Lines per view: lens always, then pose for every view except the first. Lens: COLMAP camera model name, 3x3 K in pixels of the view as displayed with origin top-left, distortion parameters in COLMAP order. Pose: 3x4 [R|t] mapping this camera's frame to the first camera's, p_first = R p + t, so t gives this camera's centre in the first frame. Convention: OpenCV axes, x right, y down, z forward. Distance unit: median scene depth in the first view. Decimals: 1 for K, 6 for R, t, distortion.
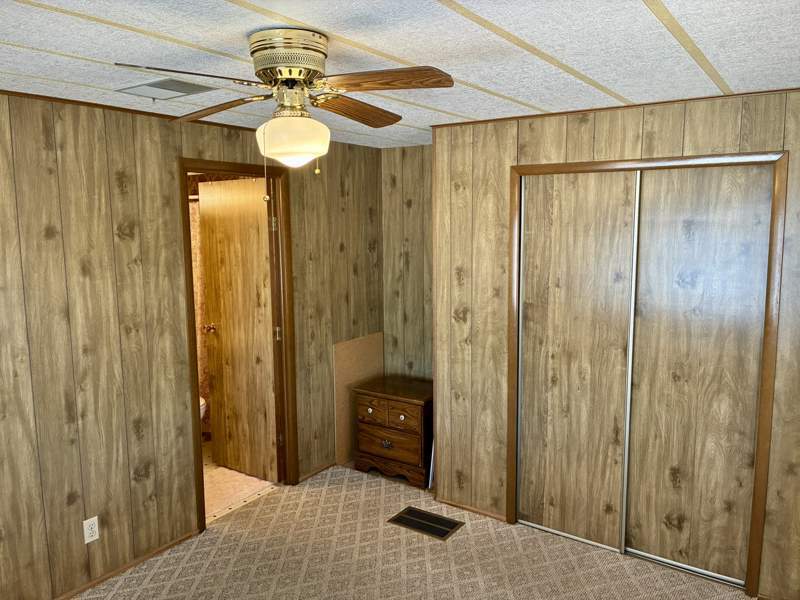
lens RADIAL K [[608.3, 0, 394.9], [0, 608.3, 298.1], [0, 0, 1]] dist [0.022805, -0.031964]
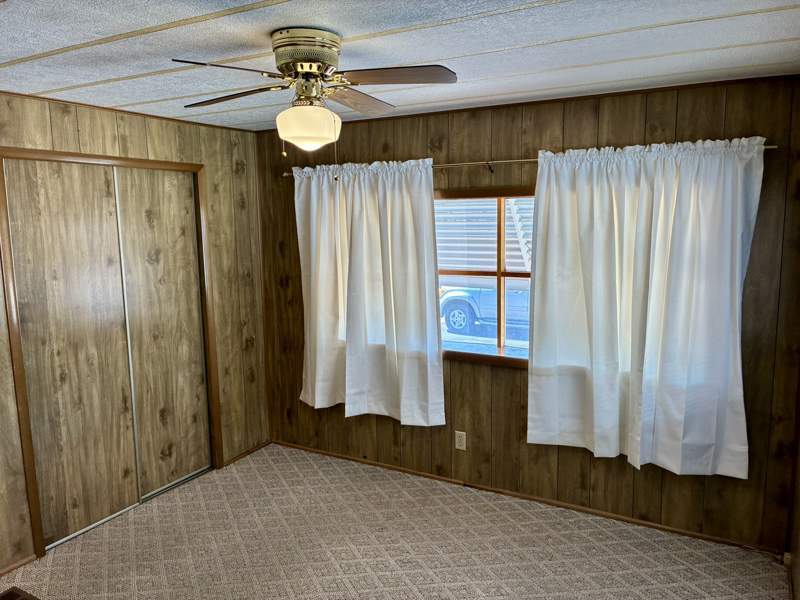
lens RADIAL K [[608.3, 0, 402.9], [0, 608.3, 300.3], [0, 0, 1]] dist [0.022805, -0.031964]
pose [[-0.113493, -0.126625, 0.985437, -0.750195], [0.147907, 0.978640, 0.142786, -0.042985], [-0.982468, 0.161959, -0.092340, 0.559927]]
